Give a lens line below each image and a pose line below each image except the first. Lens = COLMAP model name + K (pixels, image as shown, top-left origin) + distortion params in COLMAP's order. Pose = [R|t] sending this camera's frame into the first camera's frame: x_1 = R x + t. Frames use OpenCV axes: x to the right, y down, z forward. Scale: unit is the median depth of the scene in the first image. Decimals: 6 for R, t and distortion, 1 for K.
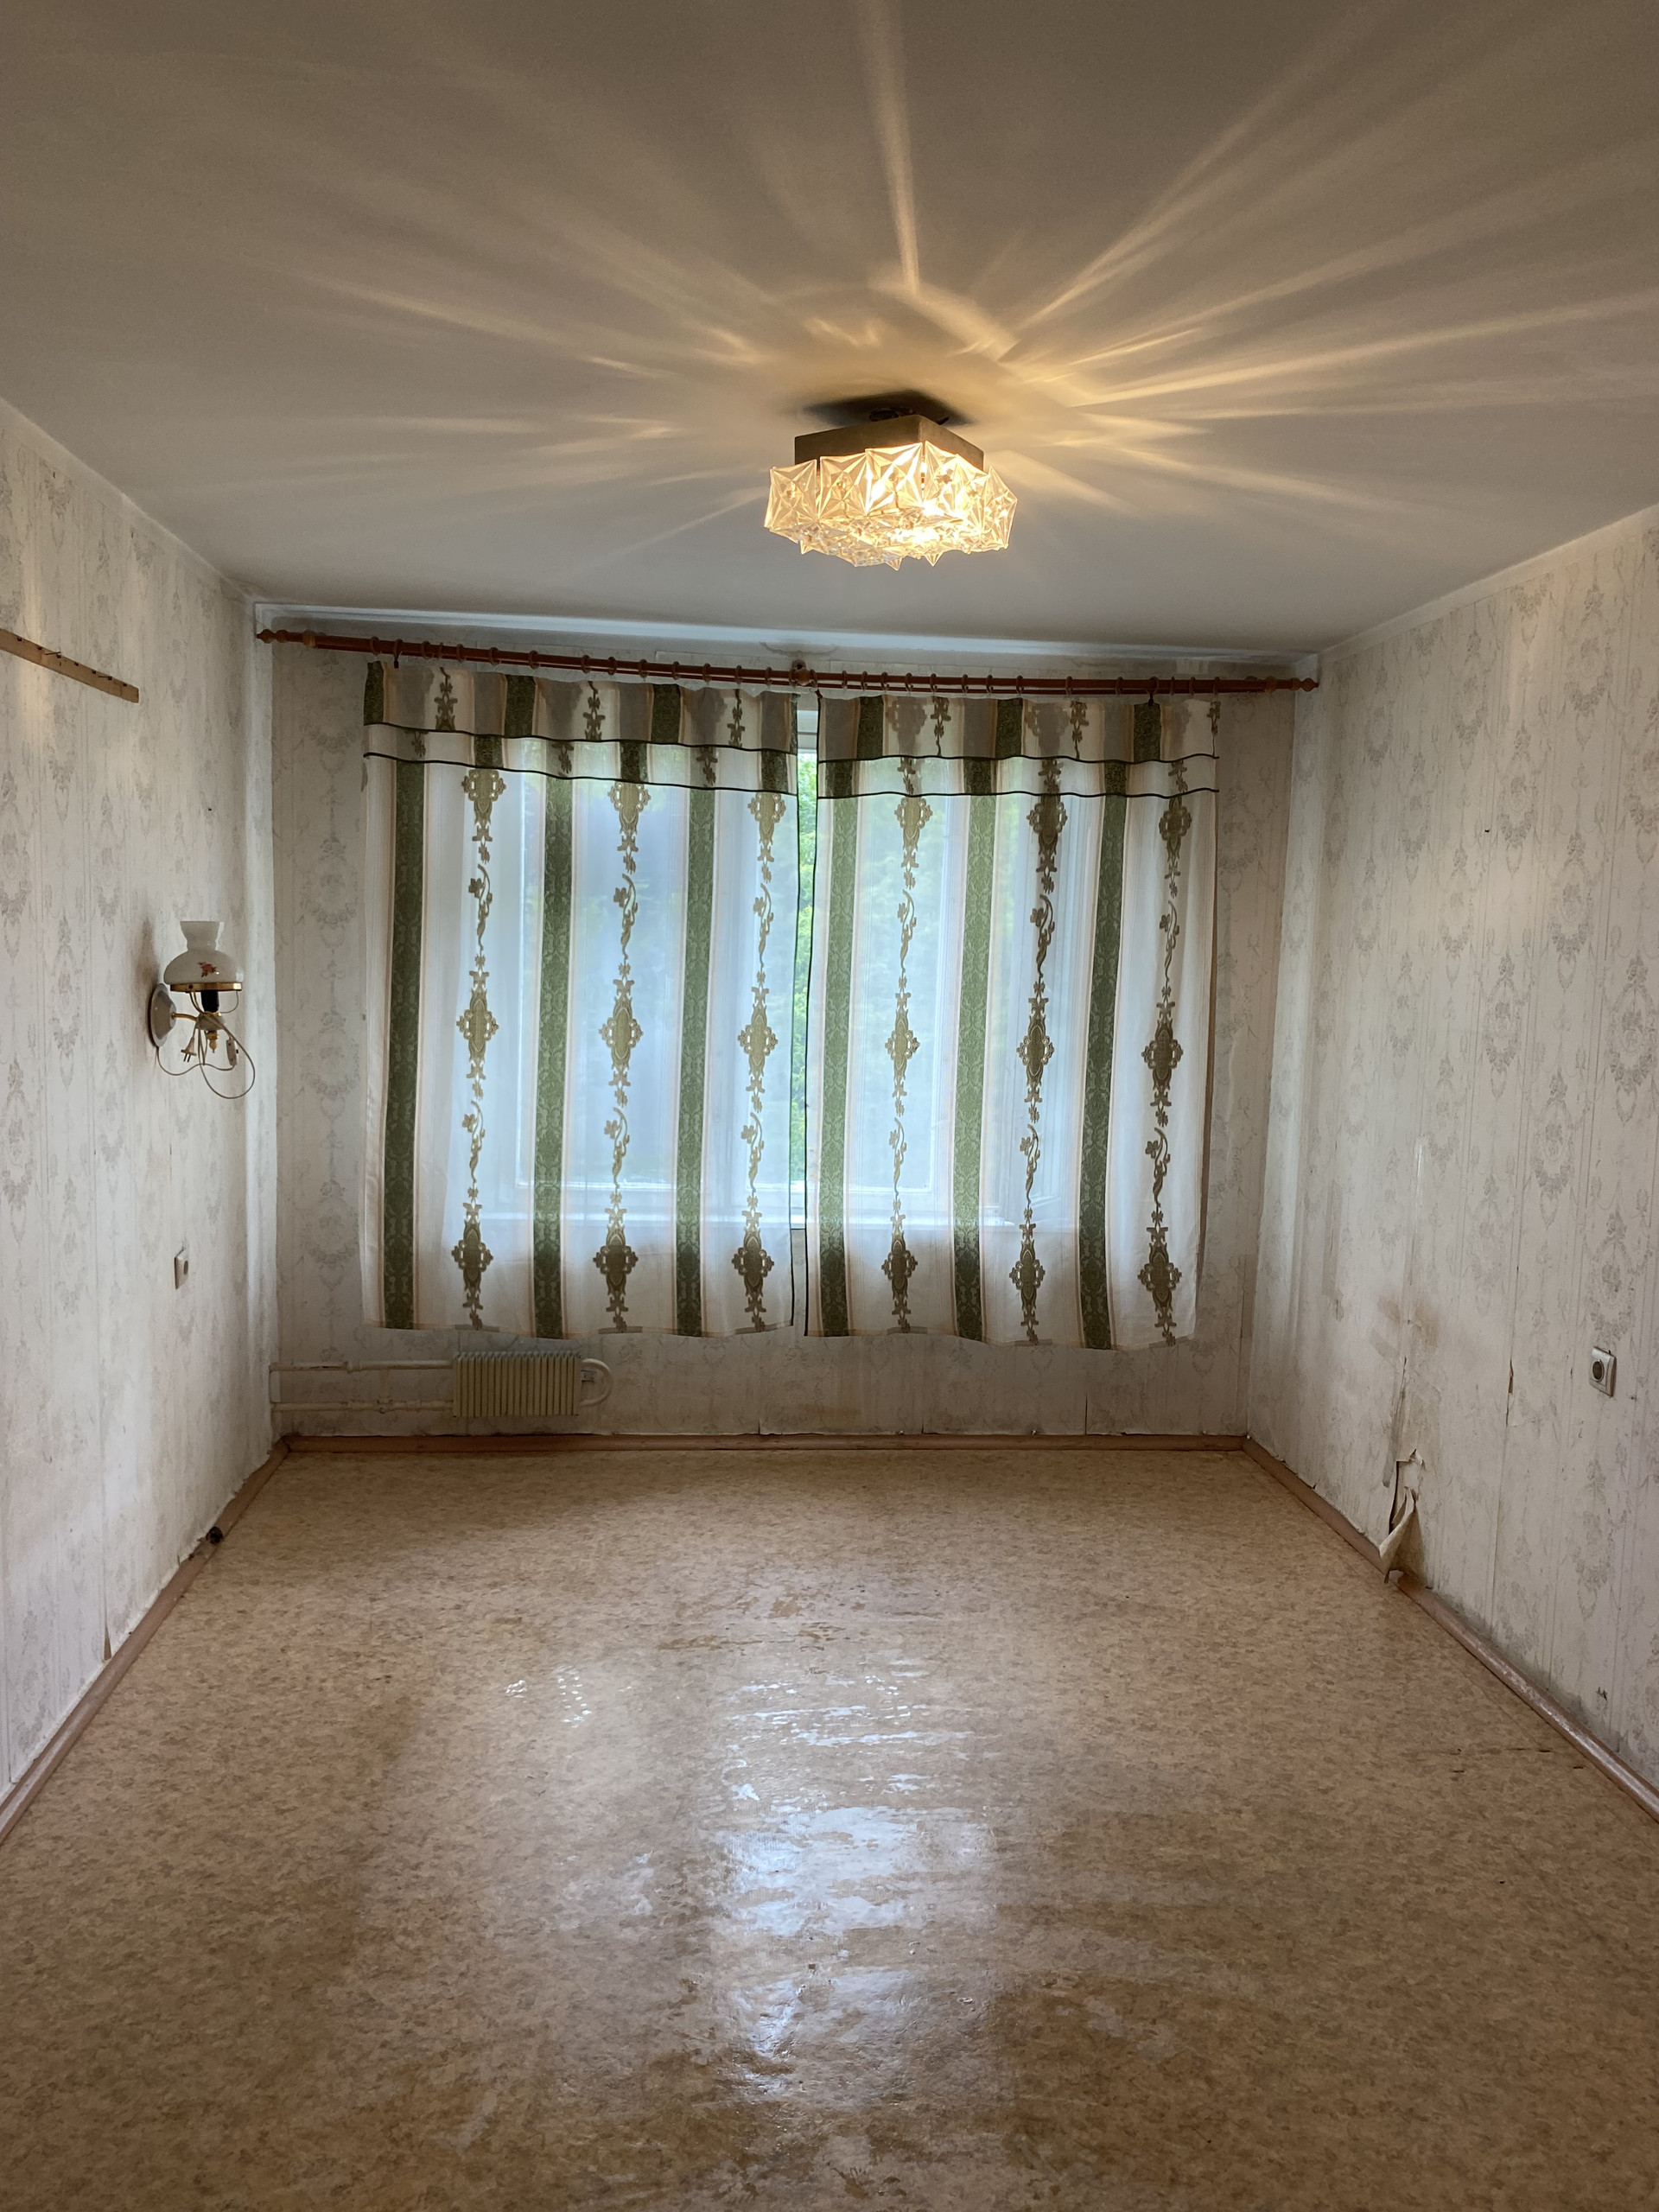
lens RADIAL K [[1710.7, 0, 819.8], [0, 1710.7, 1104.8], [0, 0, 1]] dist [0.031459, -0.043140]
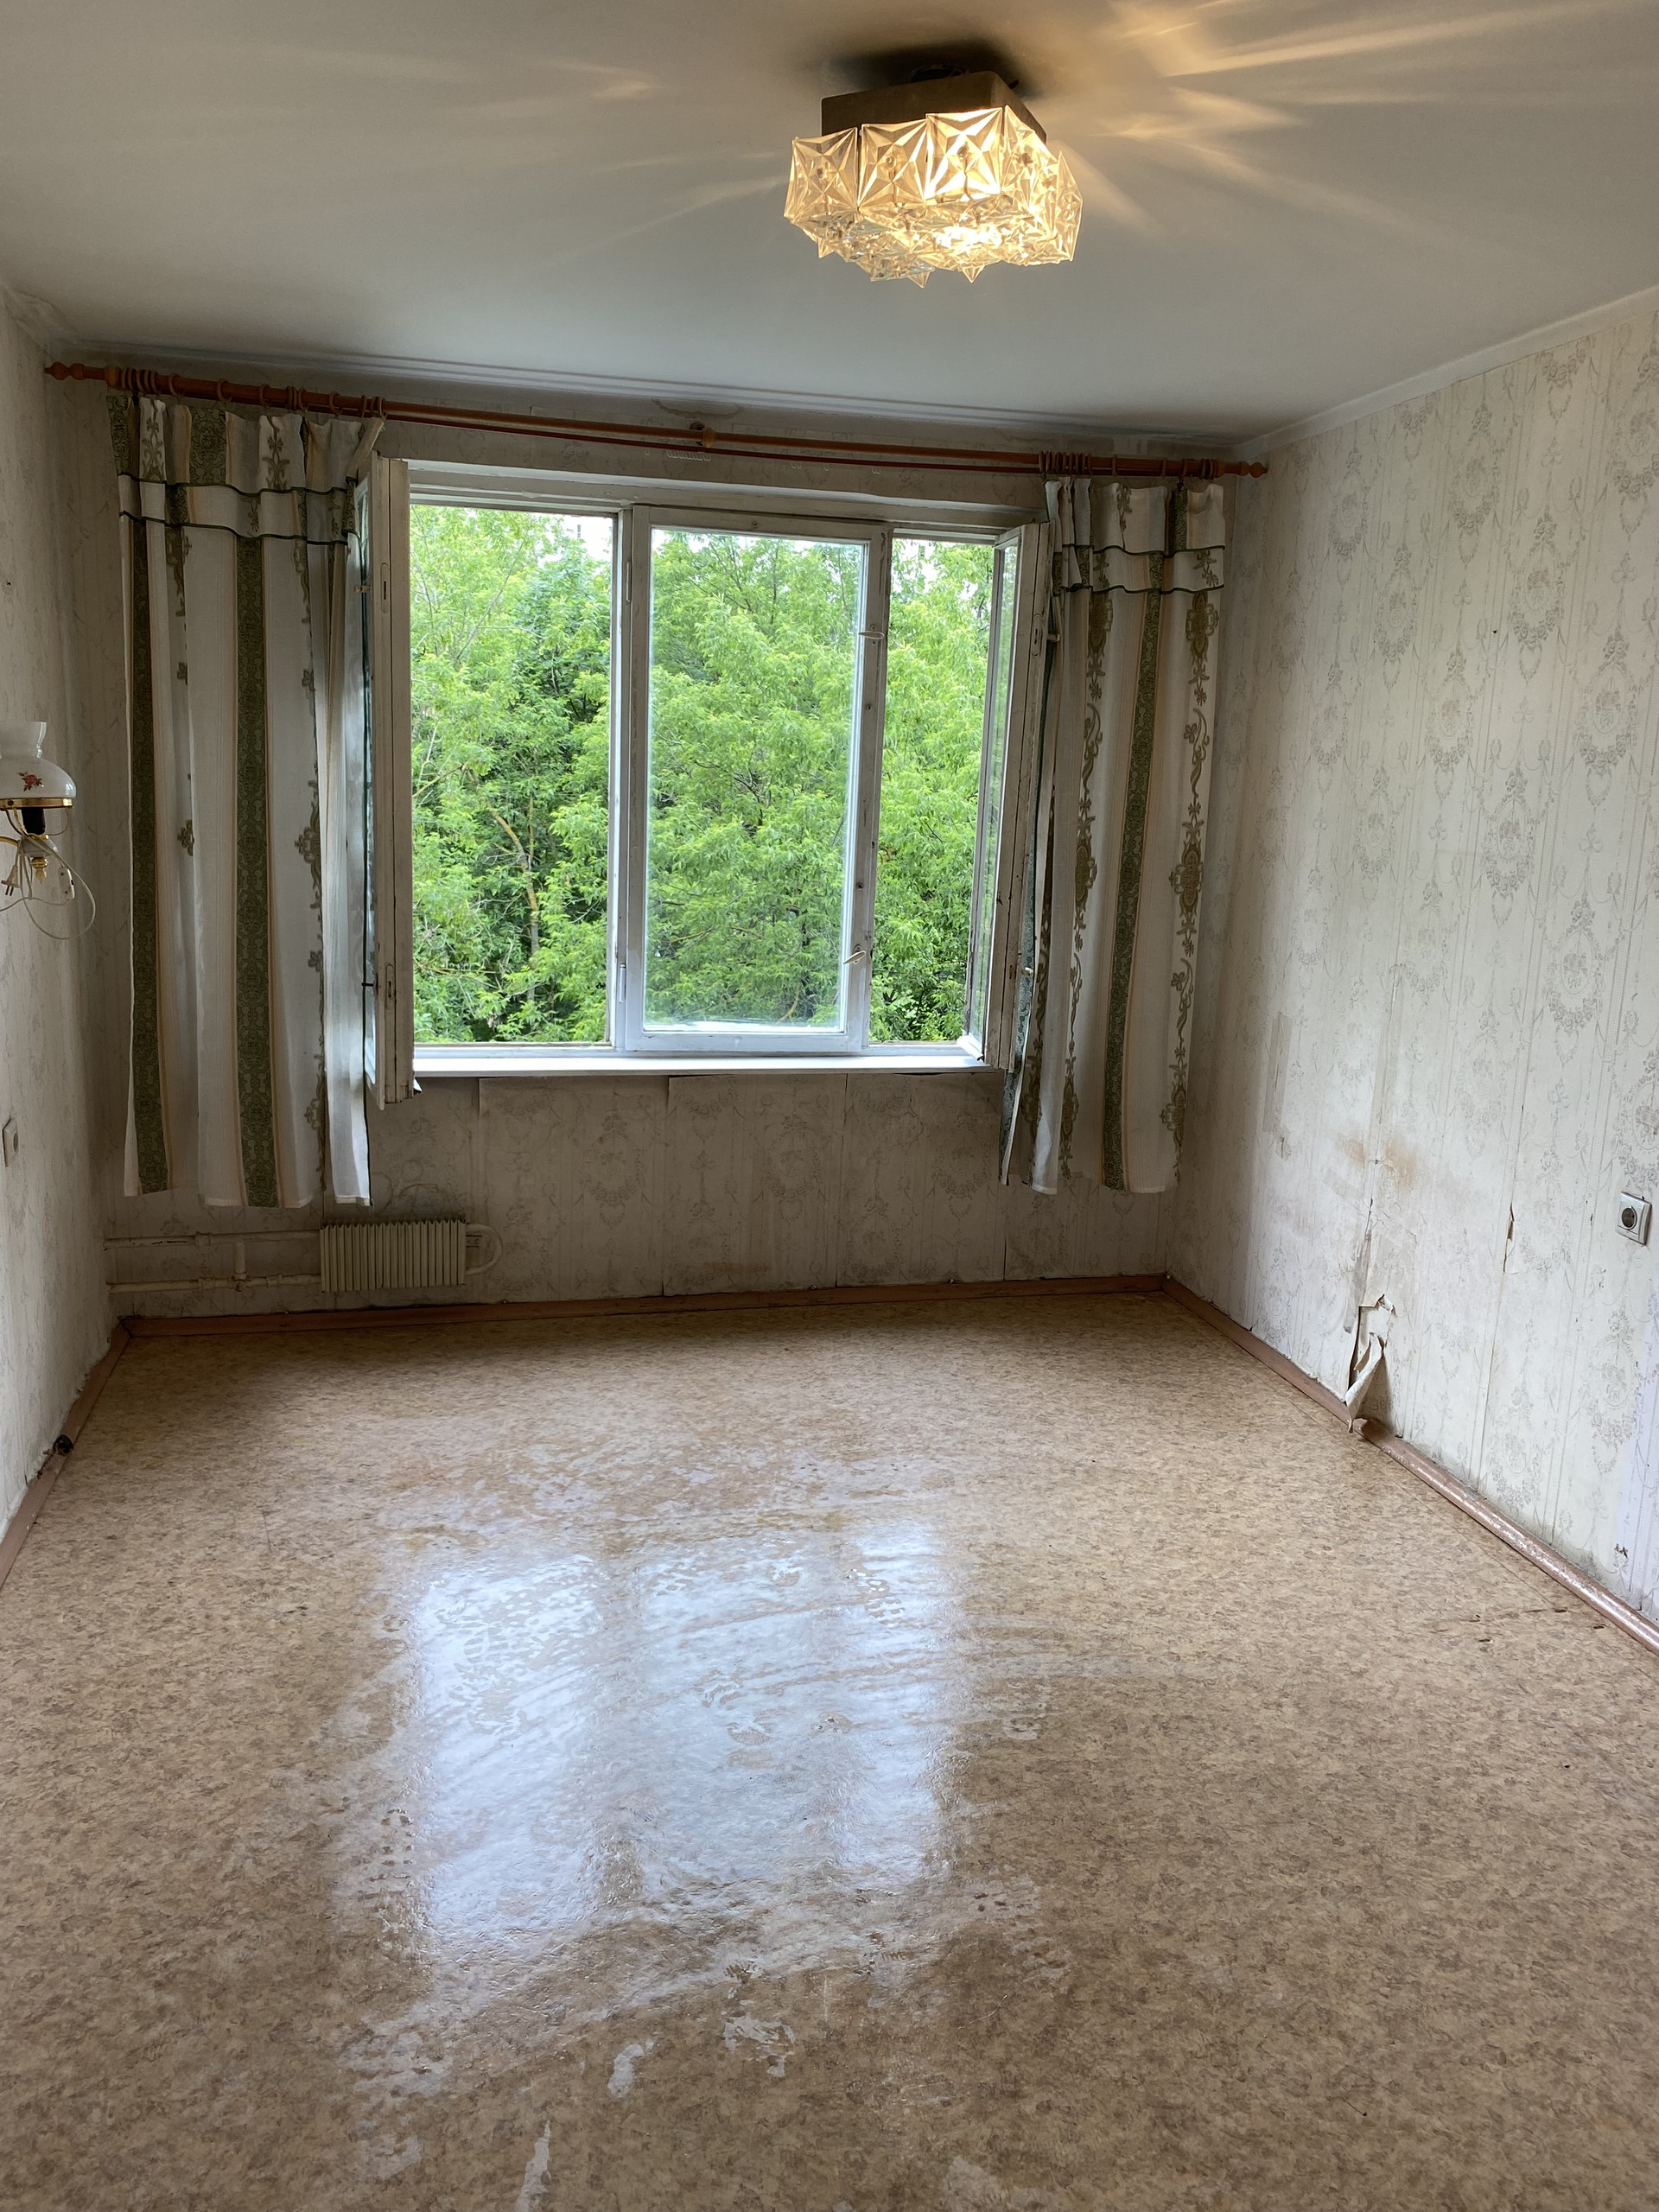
lens RADIAL K [[1699.6, 0, 829.8], [0, 1699.6, 1096.9], [0, 0, 1]] dist [0.040826, -0.050574]
pose [[0.990160, -0.023043, 0.138031, -0.108789], [0.008922, 0.994738, 0.102061, -0.010585], [-0.139657, -0.099825, 0.985155, 0.148043]]
